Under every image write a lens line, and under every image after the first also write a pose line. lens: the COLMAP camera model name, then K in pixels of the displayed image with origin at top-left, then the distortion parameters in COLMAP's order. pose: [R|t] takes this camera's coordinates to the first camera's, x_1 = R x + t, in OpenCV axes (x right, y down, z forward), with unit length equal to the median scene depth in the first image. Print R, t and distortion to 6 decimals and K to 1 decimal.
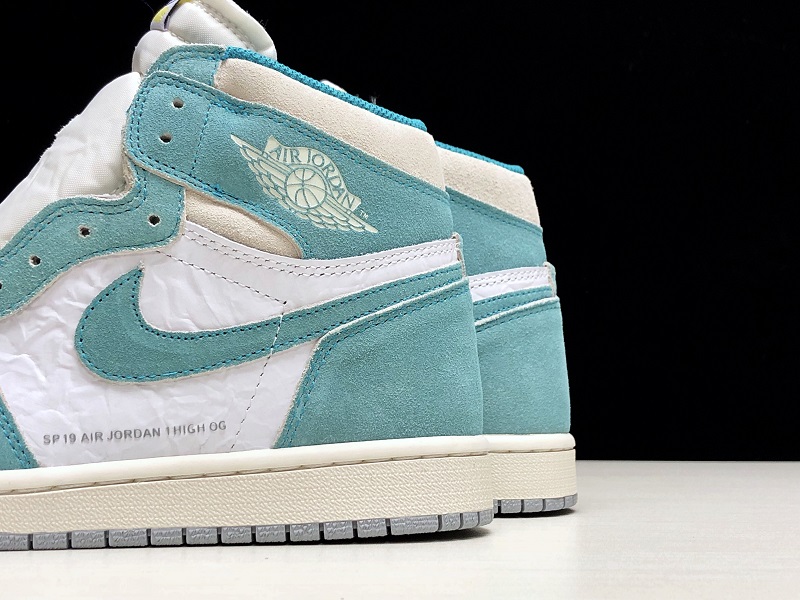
lens RADIAL K [[1330.5, 0, 400.0], [0, 1330.5, 300.0], [0, 0, 1]] dist [0.316122, -1.540172]
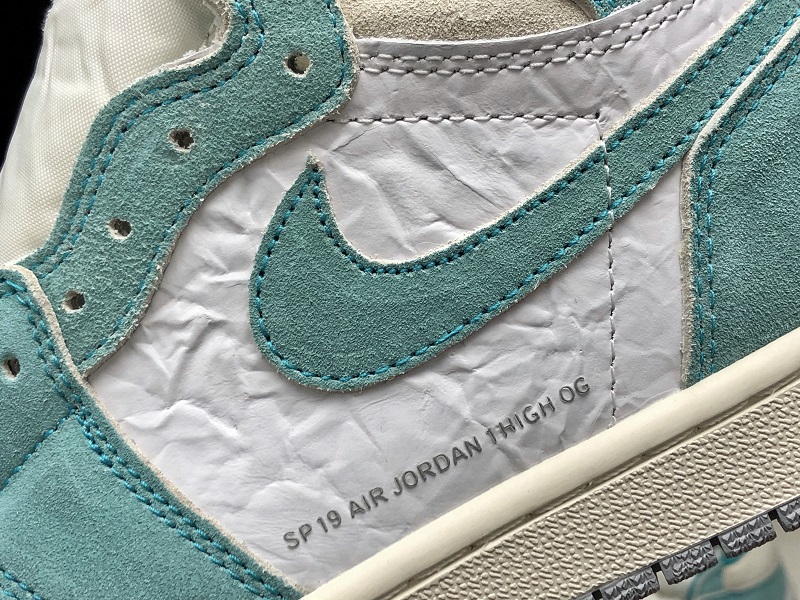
lens RADIAL K [[1330.5, 0, 400.0], [0, 1330.5, 300.0], [0, 0, 1]] dist [0.316122, -1.540172]
pose [[0.921868, -0.377409, -0.087876, -0.137777], [0.387446, 0.901670, 0.192037, -0.061754], [0.006759, -0.211080, 0.977445, 0.497095]]
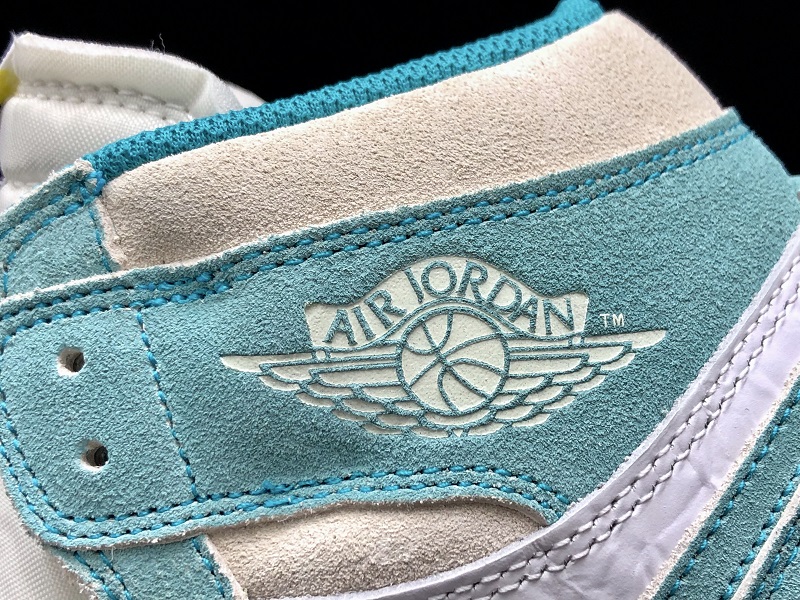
lens RADIAL K [[1330.5, 0, 400.0], [0, 1330.5, 300.0], [0, 0, 1]] dist [0.316122, -1.540172]
pose [[0.820492, -0.529748, -0.214848, 0.009858], [0.562460, 0.815253, 0.137843, -0.163933], [0.102133, -0.233942, 0.966871, 0.641978]]
